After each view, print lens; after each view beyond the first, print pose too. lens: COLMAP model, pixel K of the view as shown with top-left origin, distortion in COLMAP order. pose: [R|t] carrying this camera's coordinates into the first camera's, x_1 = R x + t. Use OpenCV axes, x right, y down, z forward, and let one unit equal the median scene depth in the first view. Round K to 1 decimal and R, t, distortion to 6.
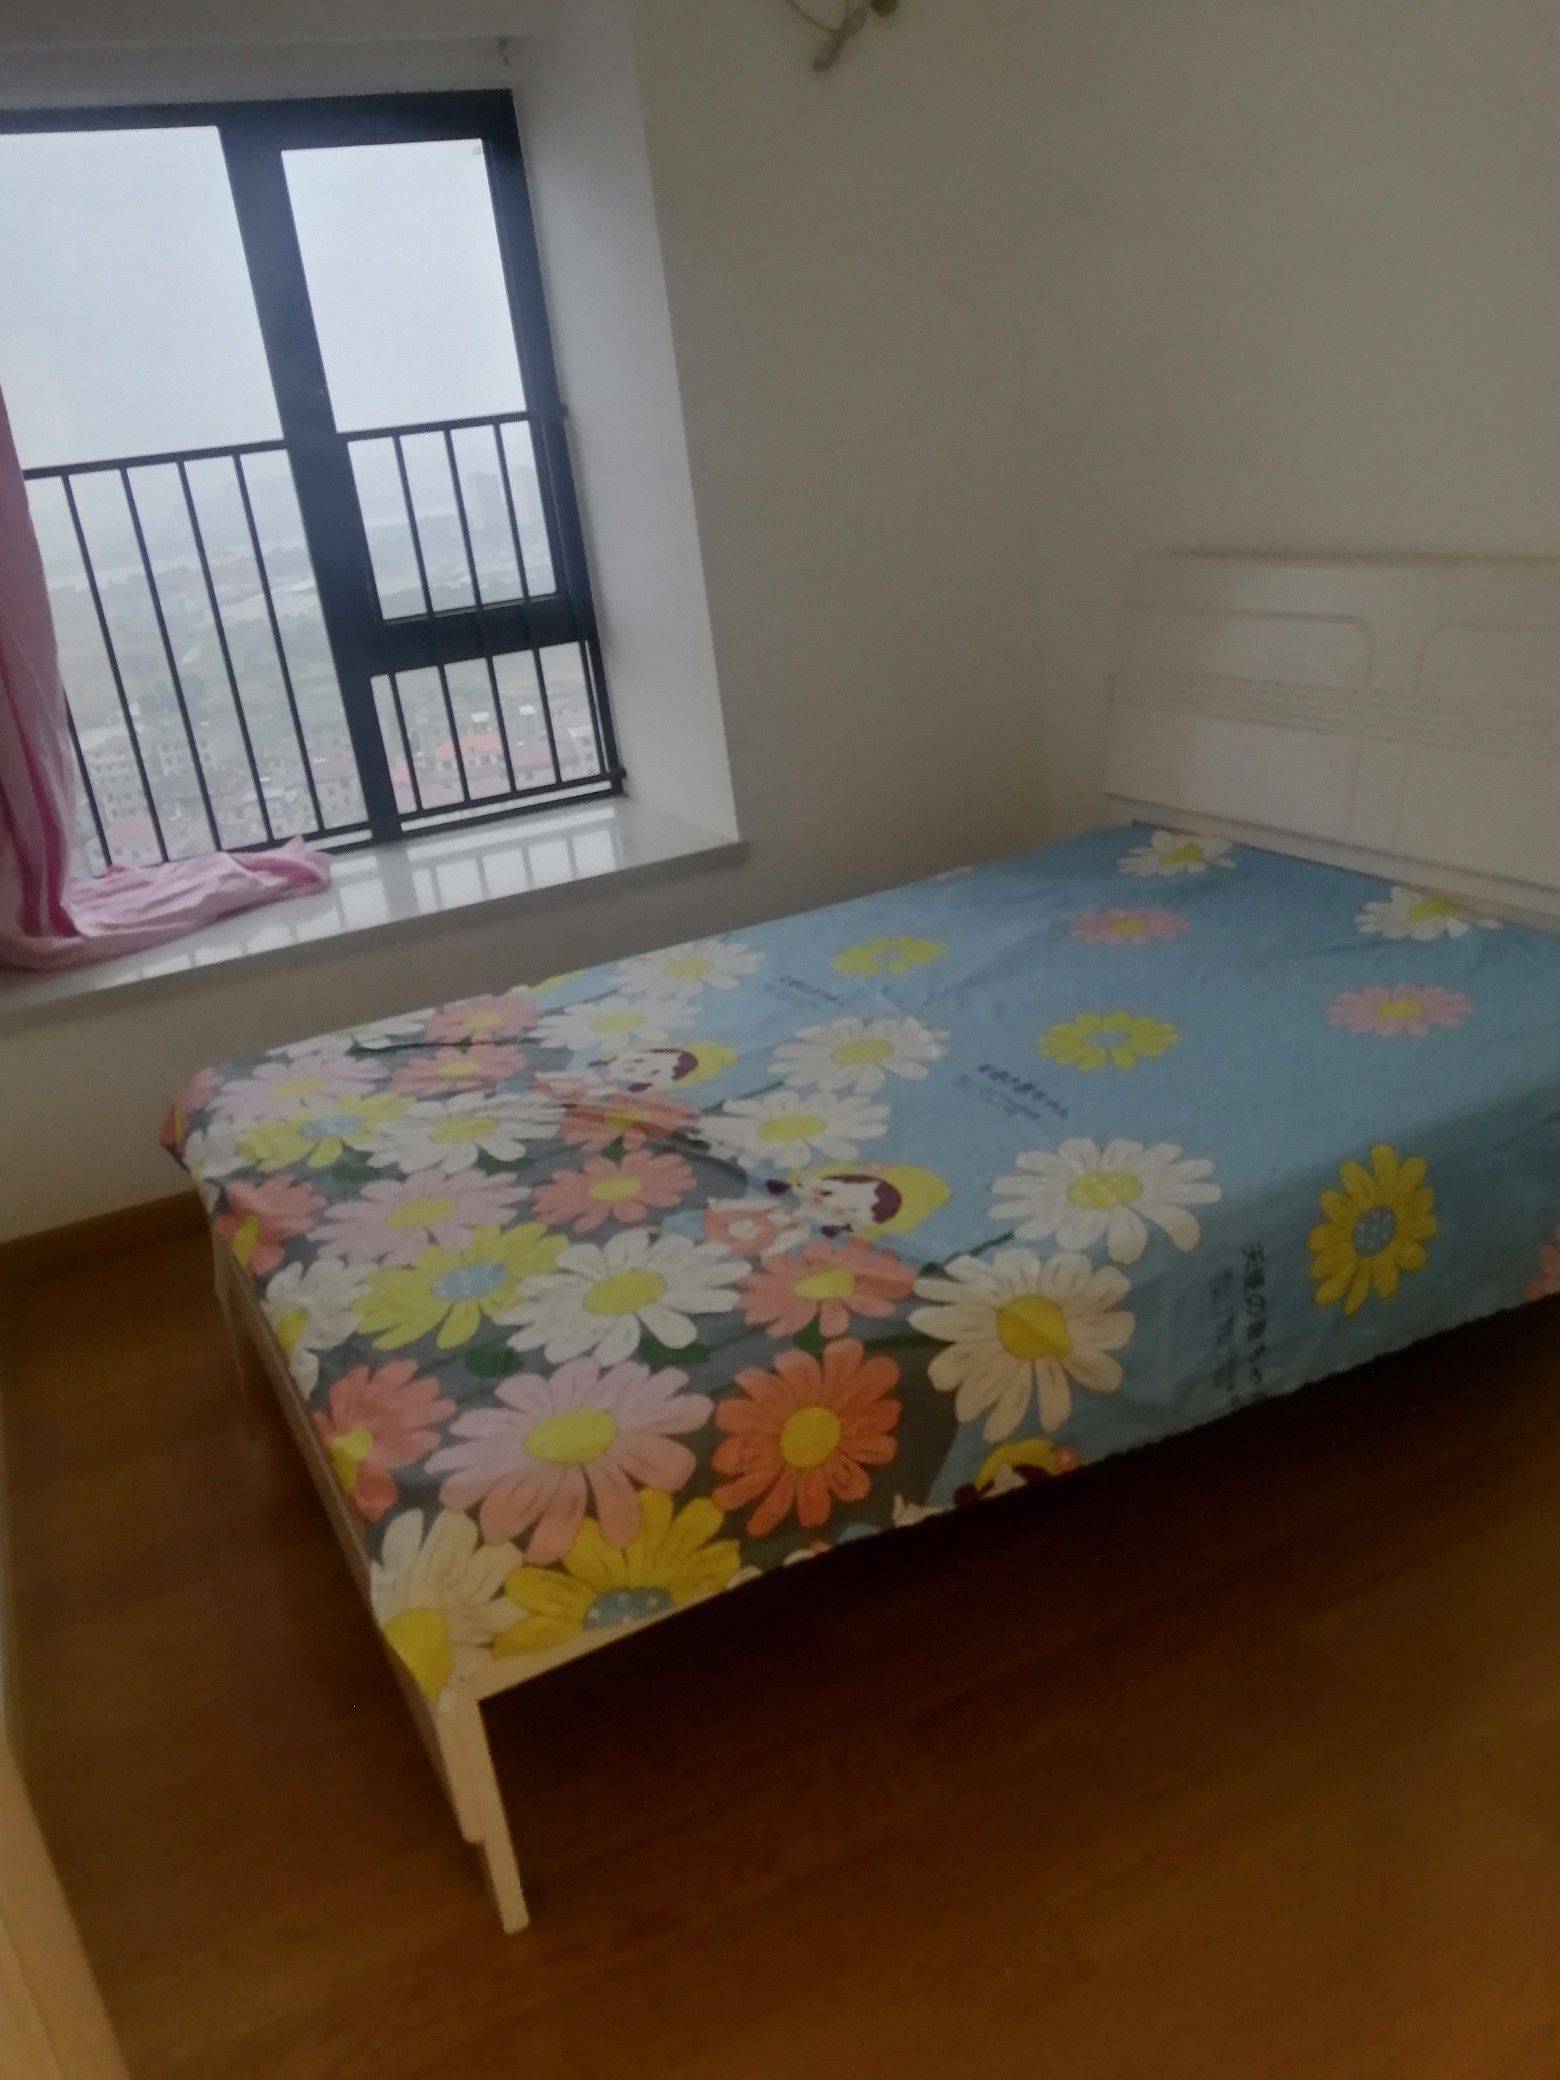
lens RADIAL K [[1667.3, 0, 780.0], [0, 1667.3, 1040.0], [0, 0, 1]] dist [0.083285, 0.002473]
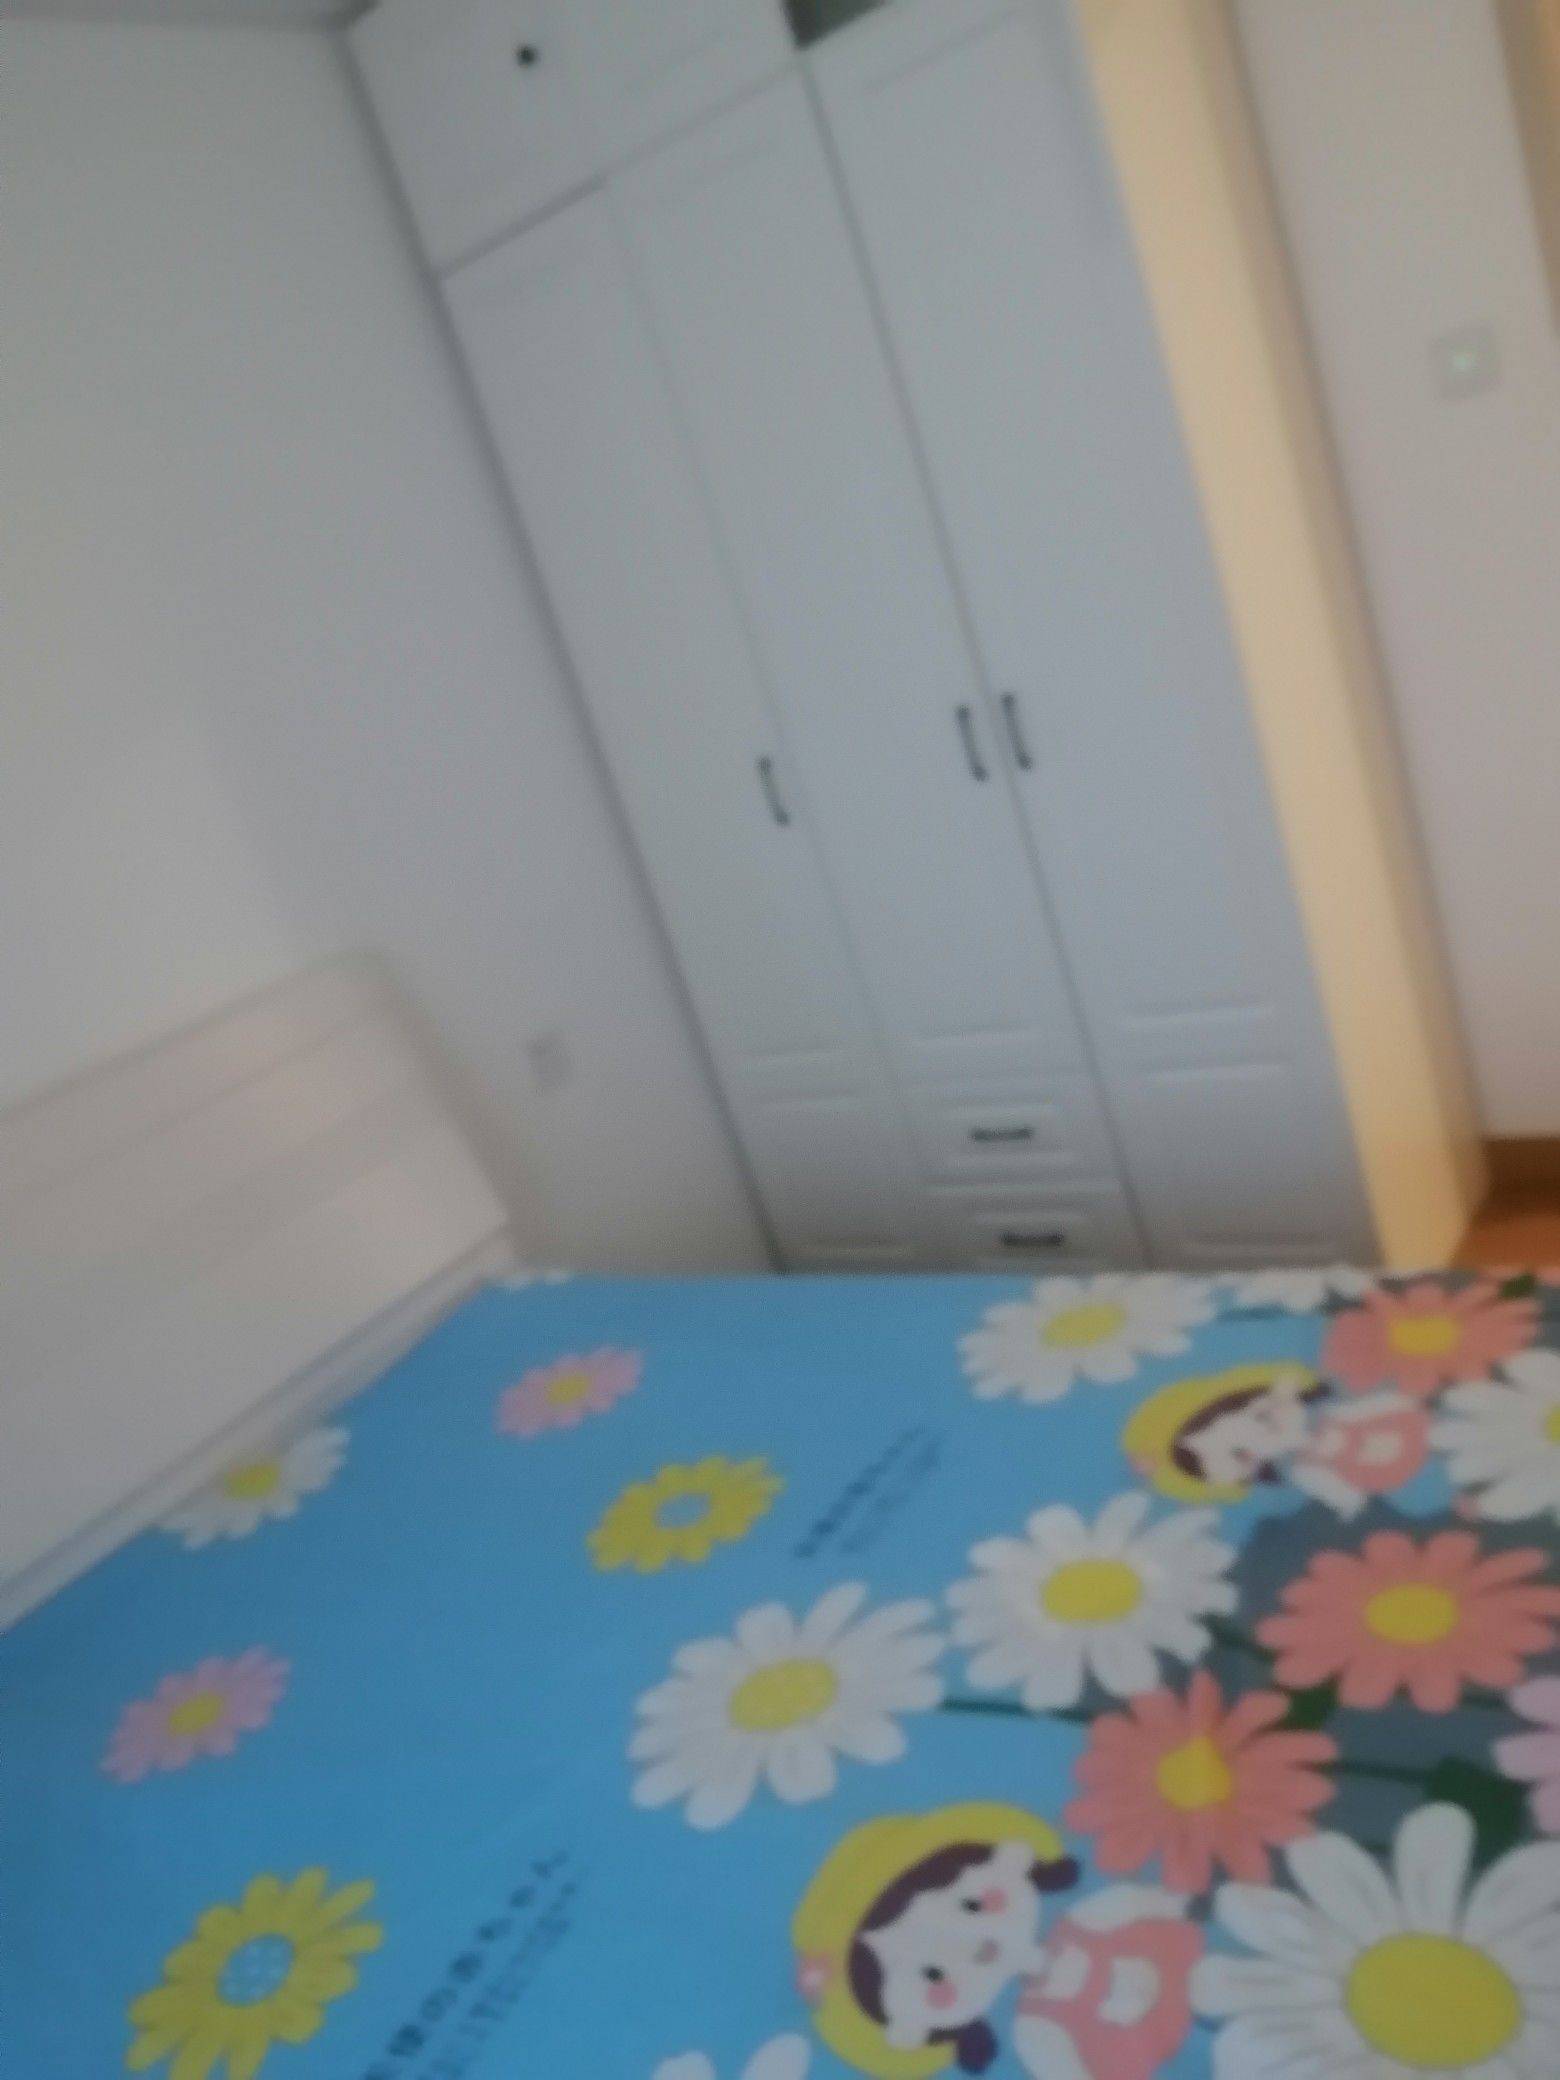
lens RADIAL K [[1667.3, 0, 780.0], [0, 1667.3, 1040.0], [0, 0, 1]] dist [0.083285, 0.002473]
pose [[-0.547834, 0.281833, 0.787685, -0.462896], [0.566798, 0.817557, 0.101686, -0.234258], [-0.615319, 0.502165, -0.607629, 1.284052]]
